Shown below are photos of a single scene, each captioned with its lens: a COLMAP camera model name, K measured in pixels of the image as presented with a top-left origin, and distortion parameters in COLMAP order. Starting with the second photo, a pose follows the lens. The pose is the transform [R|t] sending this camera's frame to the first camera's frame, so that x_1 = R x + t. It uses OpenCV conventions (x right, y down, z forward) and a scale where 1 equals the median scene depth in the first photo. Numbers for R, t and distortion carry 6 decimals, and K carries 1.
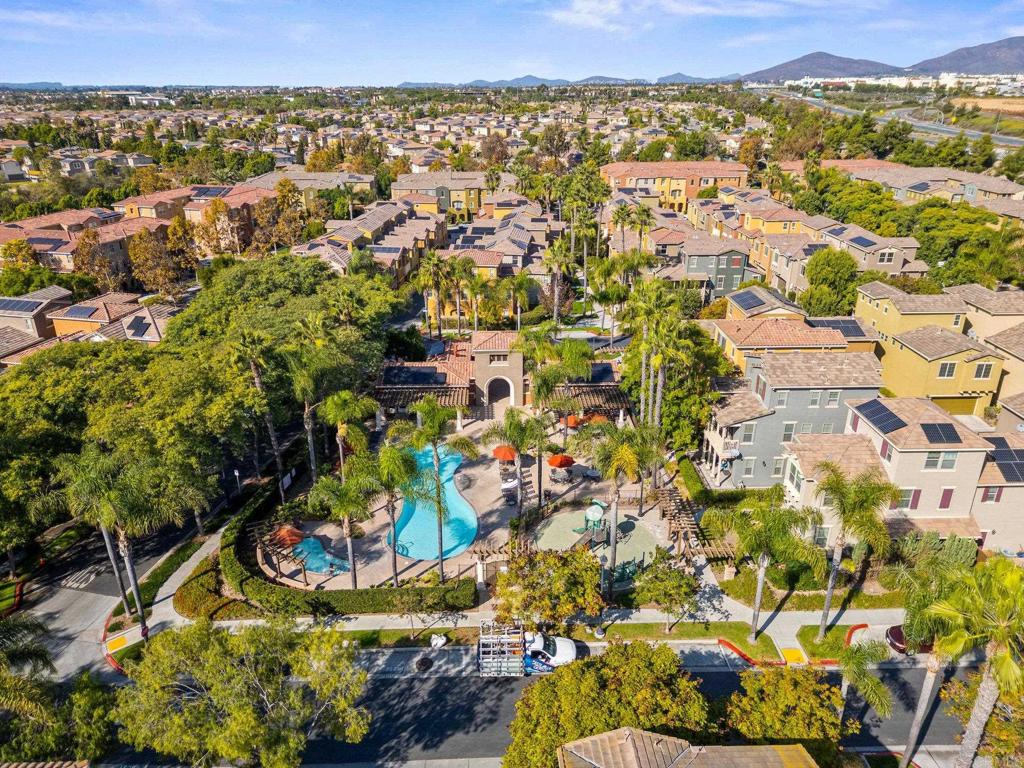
lens RADIAL K [[711.5, 0, 512.0], [0, 711.5, 384.0], [0, 0, 1]] dist [0.036560, -0.000614]
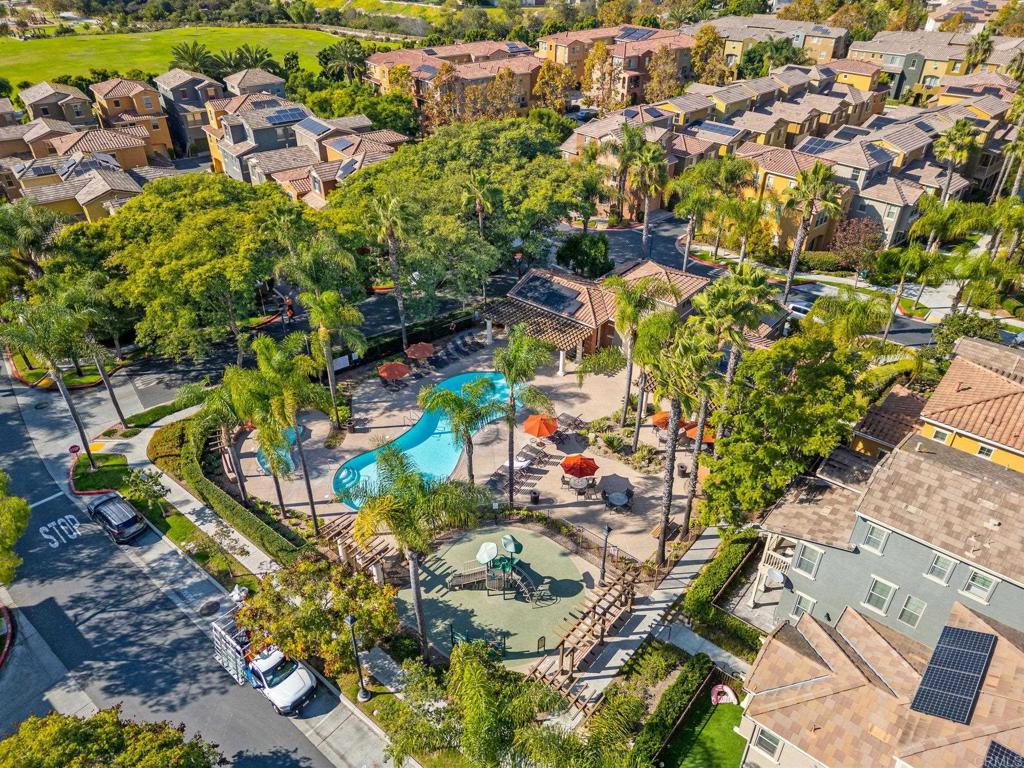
lens RADIAL K [[718.3, 0, 512.0], [0, 718.3, 384.0], [0, 0, 1]] dist [0.026109, -0.000764]
pose [[0.749816, 0.365591, -0.551470, 0.425436], [-0.255200, 0.928789, 0.268744, -0.165115], [0.610450, -0.060773, 0.789720, 0.388707]]
